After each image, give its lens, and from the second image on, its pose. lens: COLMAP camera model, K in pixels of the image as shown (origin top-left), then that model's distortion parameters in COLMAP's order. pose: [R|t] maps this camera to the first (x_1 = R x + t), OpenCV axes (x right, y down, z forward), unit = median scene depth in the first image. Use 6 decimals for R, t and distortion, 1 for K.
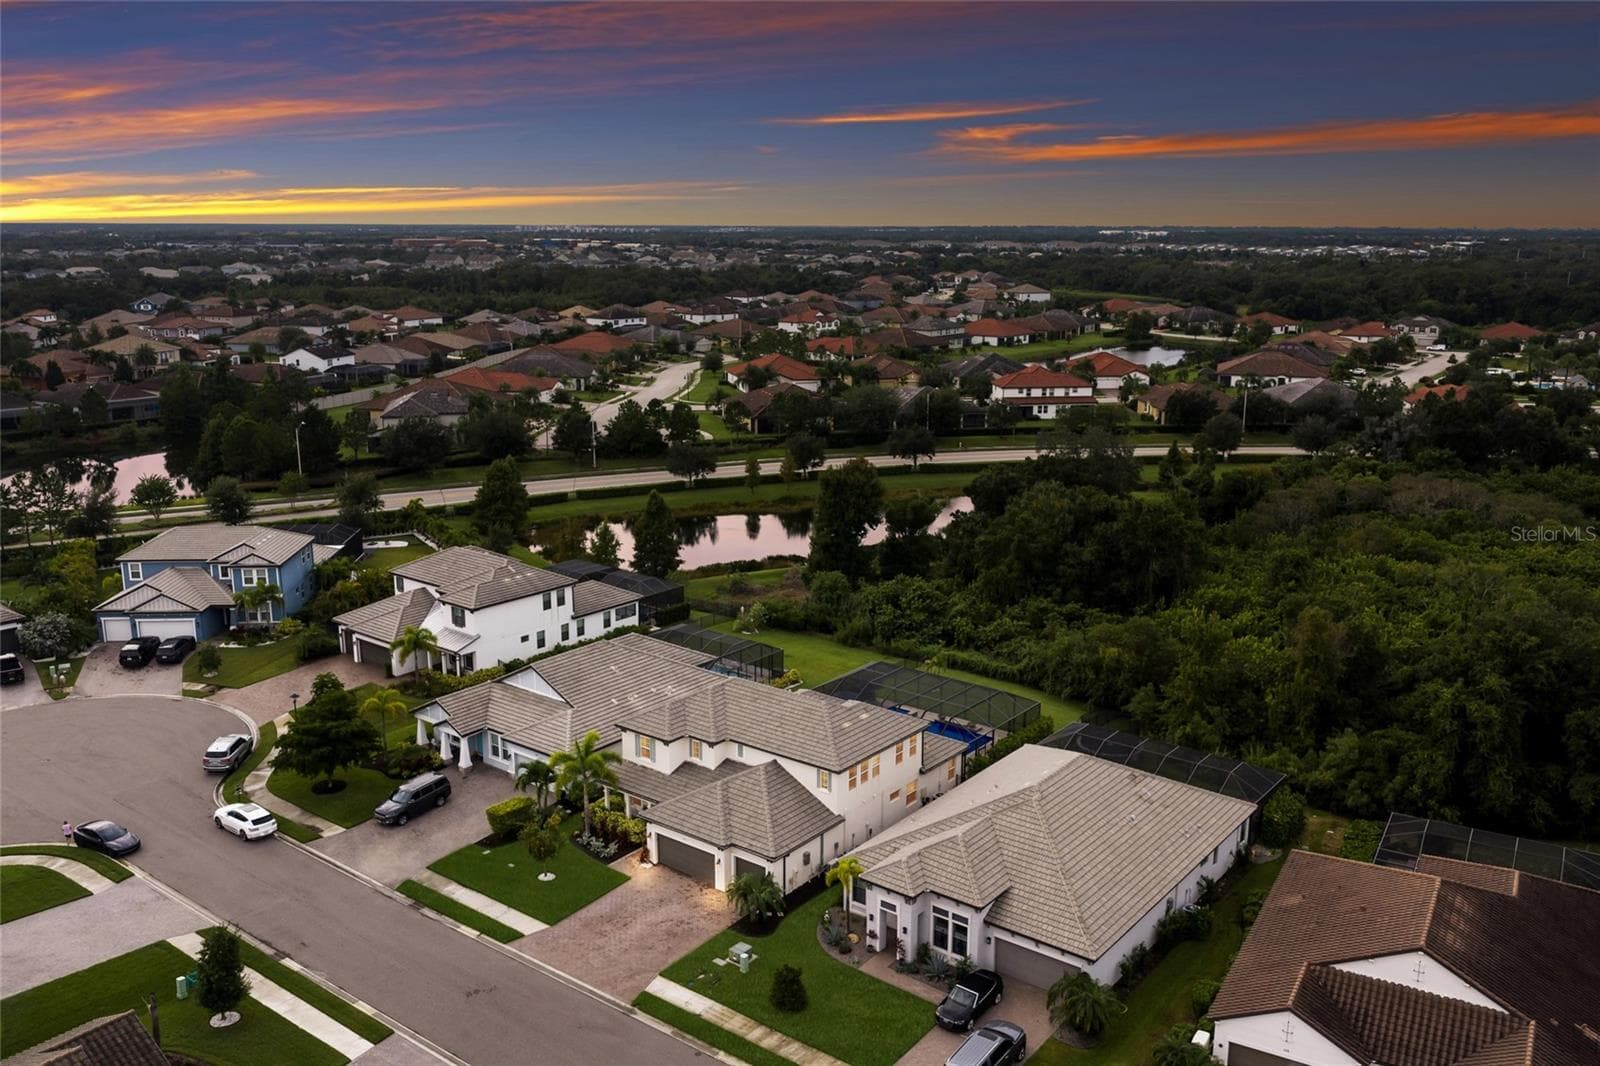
lens RADIAL K [[1344.3, 0, 799.5], [0, 1344.3, 492.4], [0, 0, 1]] dist [0.007897, -0.006359]
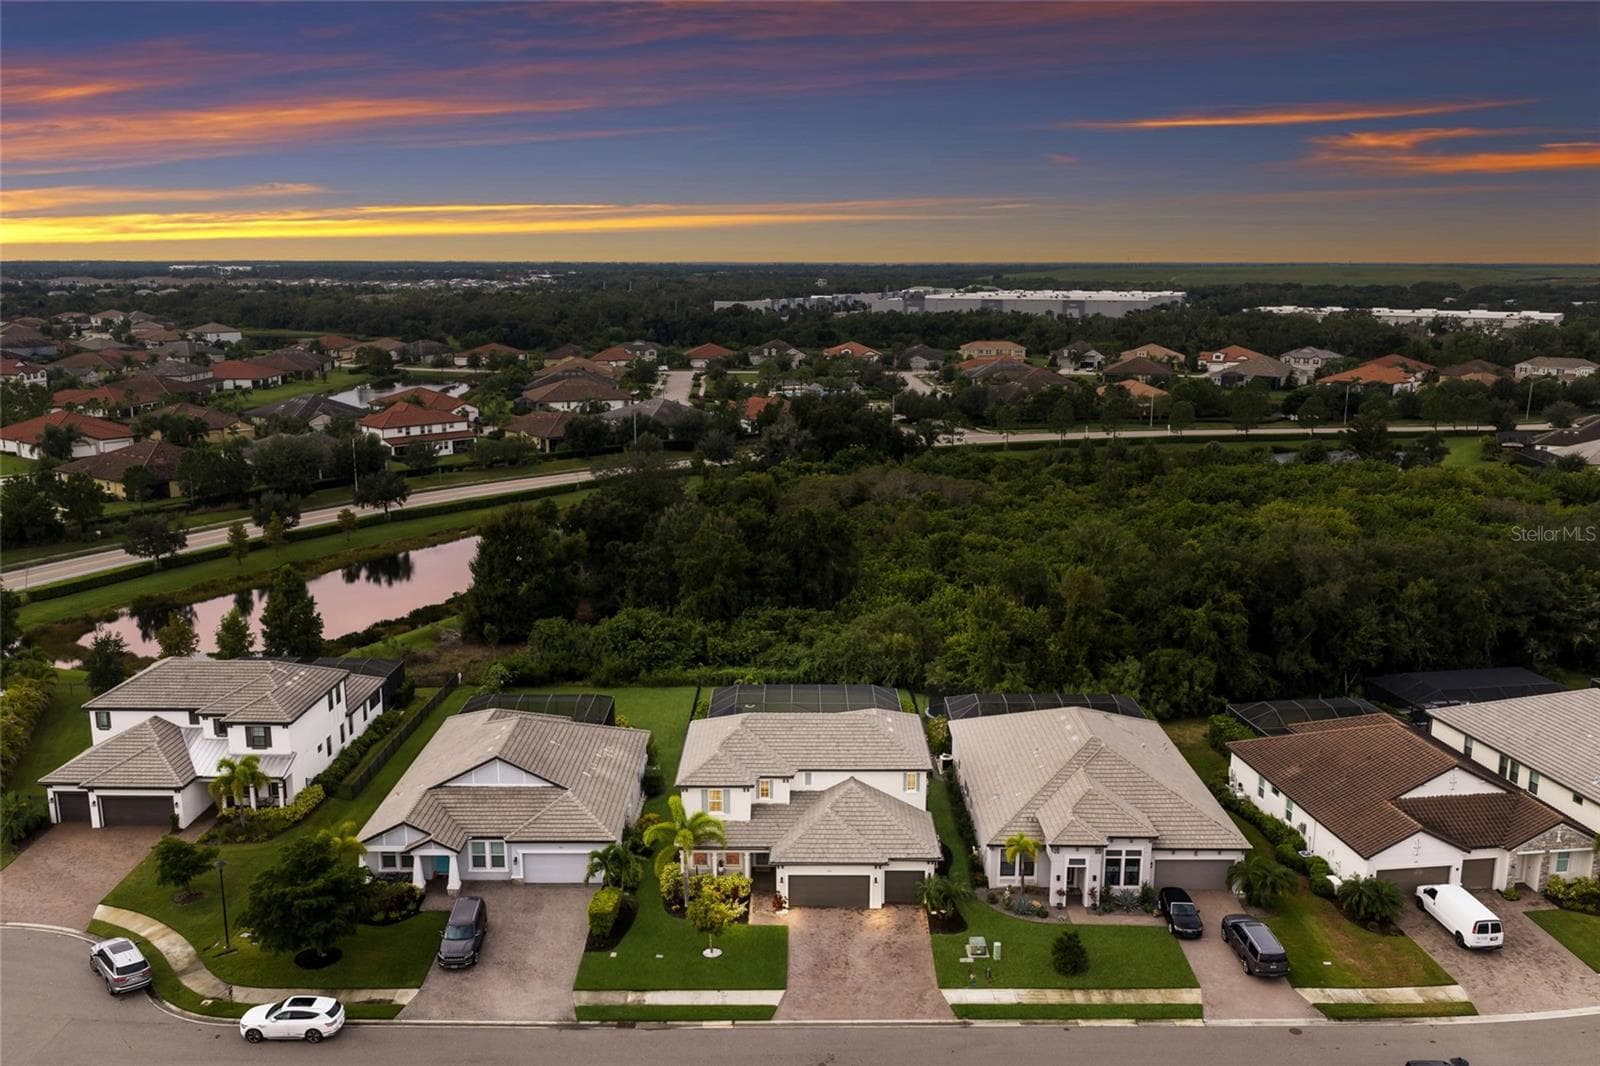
lens RADIAL K [[1341.0, 0, 800.0], [0, 1341.0, 533.0], [0, 0, 1]] dist [0.014792, -0.006003]
pose [[0.786811, -0.124546, 0.604497, -0.445986], [0.121766, 0.991502, 0.045792, -0.025908], [-0.605064, 0.037577, 0.795290, 0.139841]]
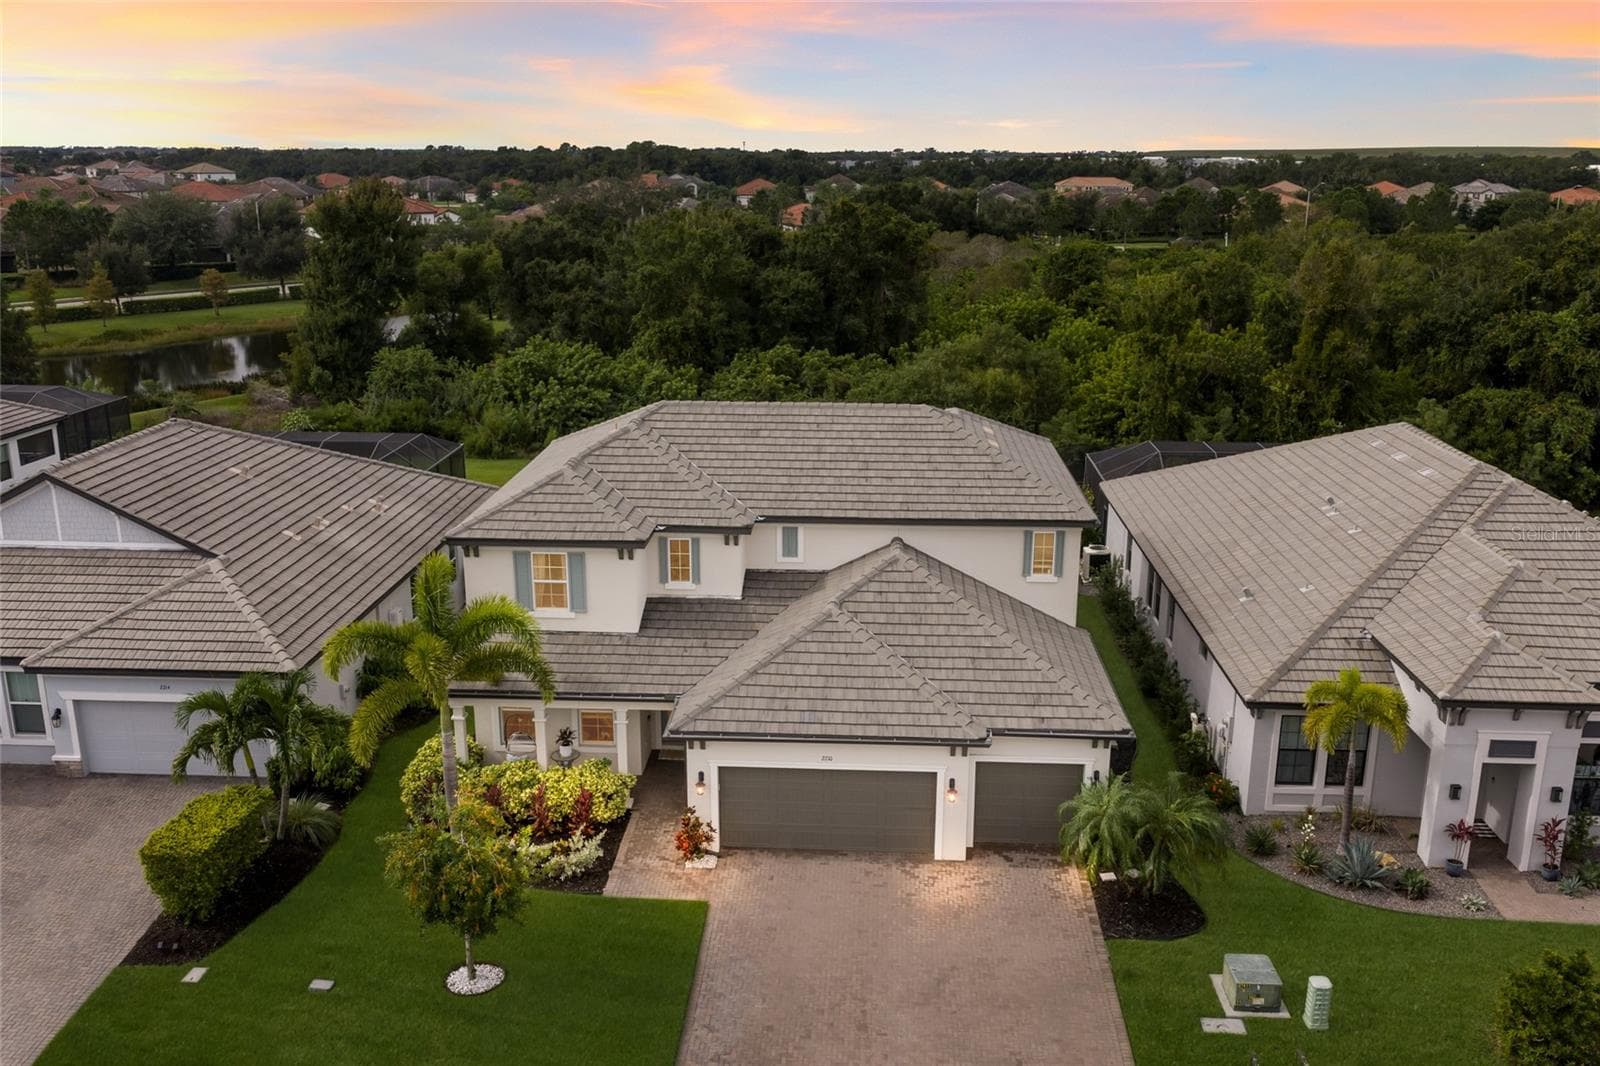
lens RADIAL K [[1393.6, 0, 800.0], [0, 1393.6, 533.0], [0, 0, 1]] dist [0.001810, -0.001469]
pose [[0.817680, -0.150368, 0.555687, -0.196223], [0.111594, 0.988376, 0.103246, 0.103002], [-0.564753, -0.022410, 0.824956, 0.455232]]
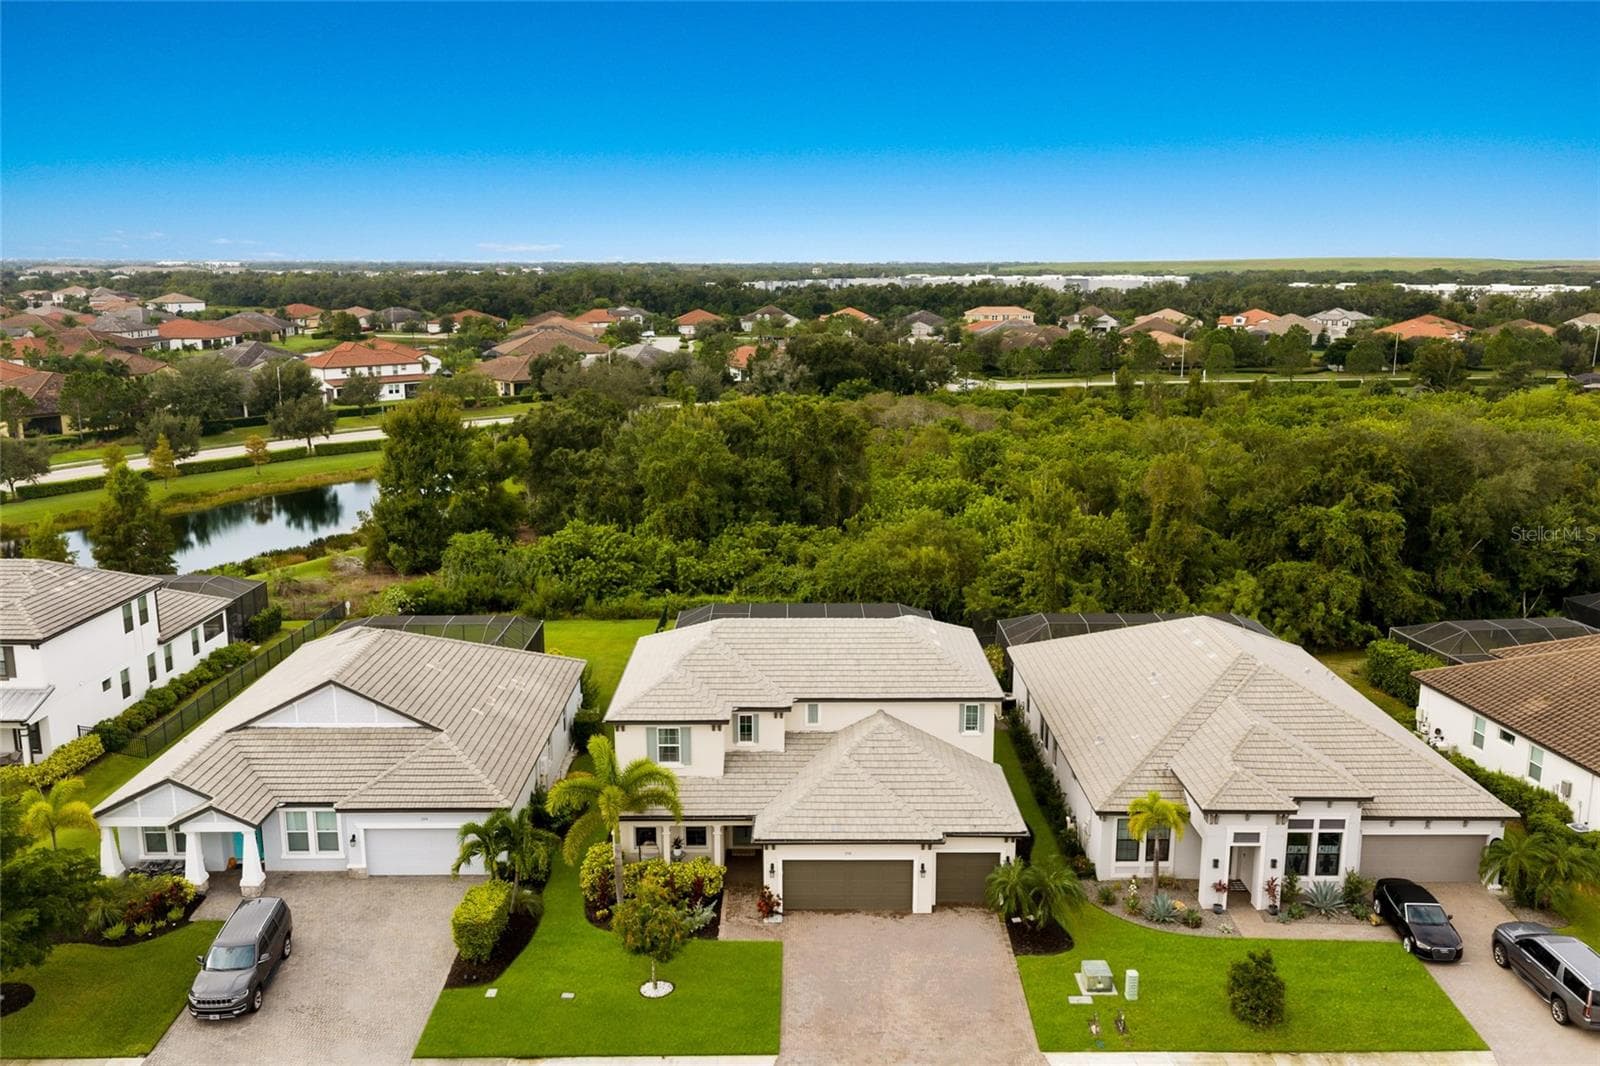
lens RADIAL K [[1332.8, 0, 800.0], [0, 1332.8, 533.0], [0, 0, 1]] dist [0.027464, -0.015263]
pose [[0.784098, -0.126256, 0.607659, -0.304576], [0.124397, 0.991192, 0.045427, 0.052924], [-0.608042, 0.039971, 0.792898, 0.342430]]
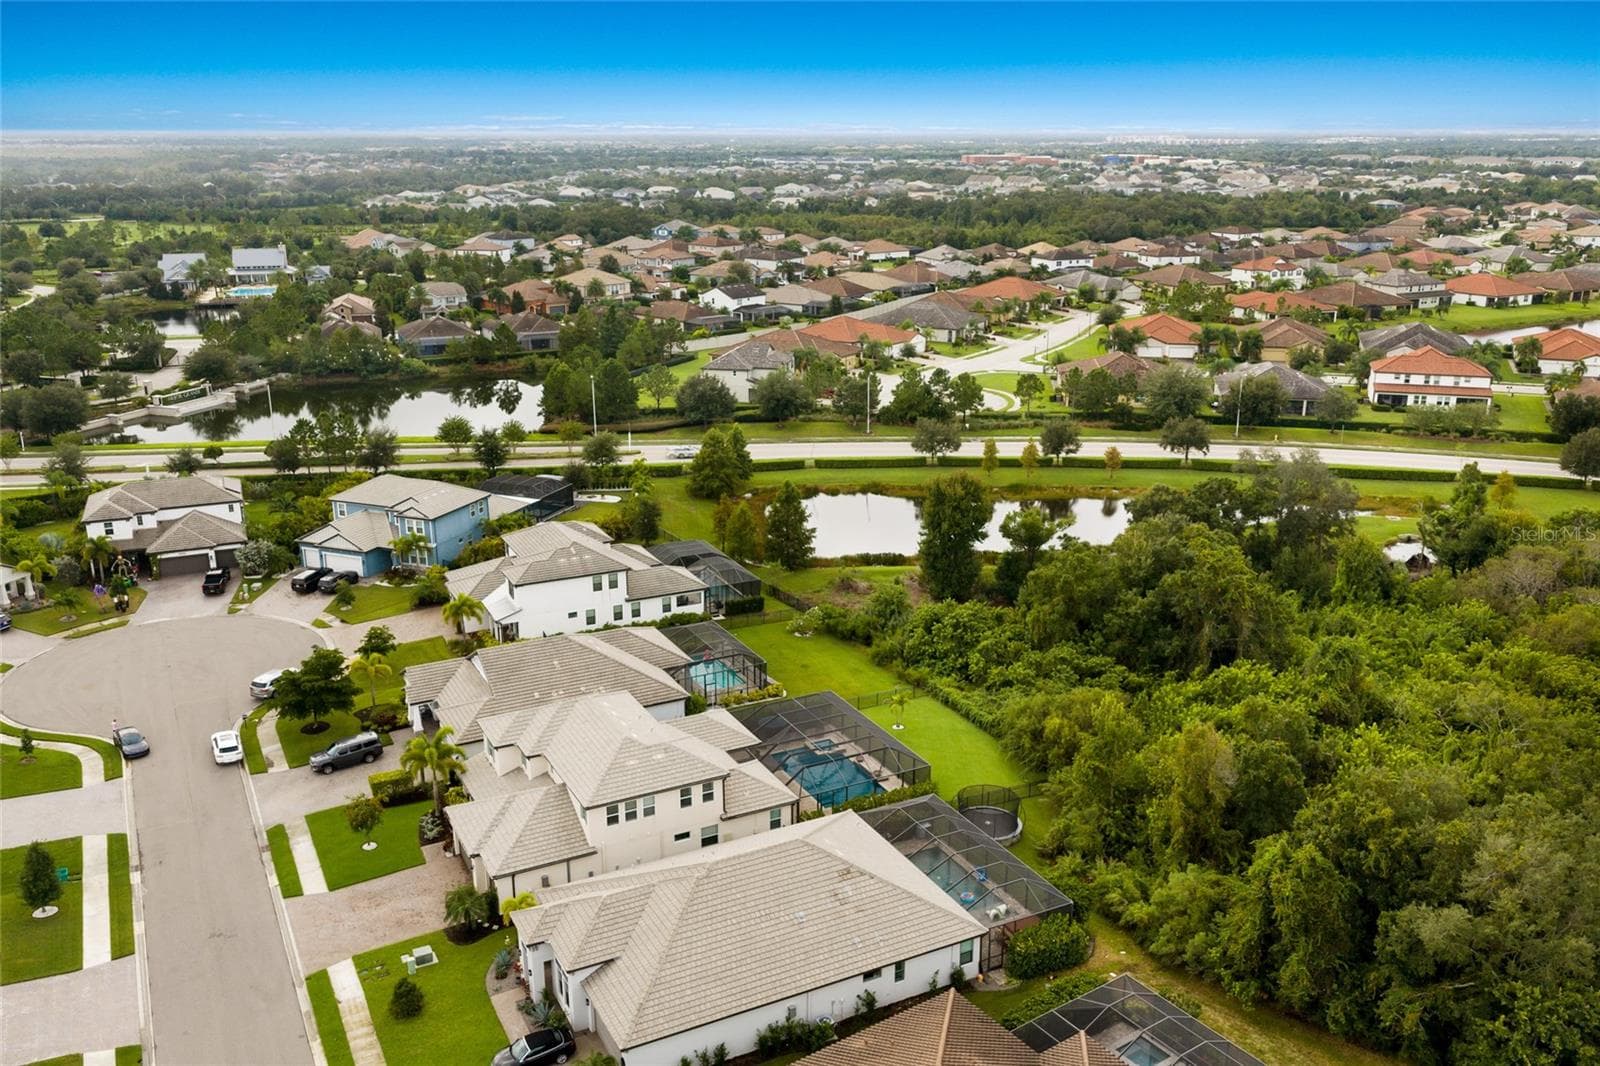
lens RADIAL K [[1332.8, 0, 800.0], [0, 1332.8, 533.0], [0, 0, 1]] dist [0.027464, -0.015263]
pose [[0.908370, 0.116111, -0.401724, 0.384718], [-0.077655, 0.990806, 0.110783, -0.090711], [0.410893, -0.069436, 0.909035, 0.085035]]
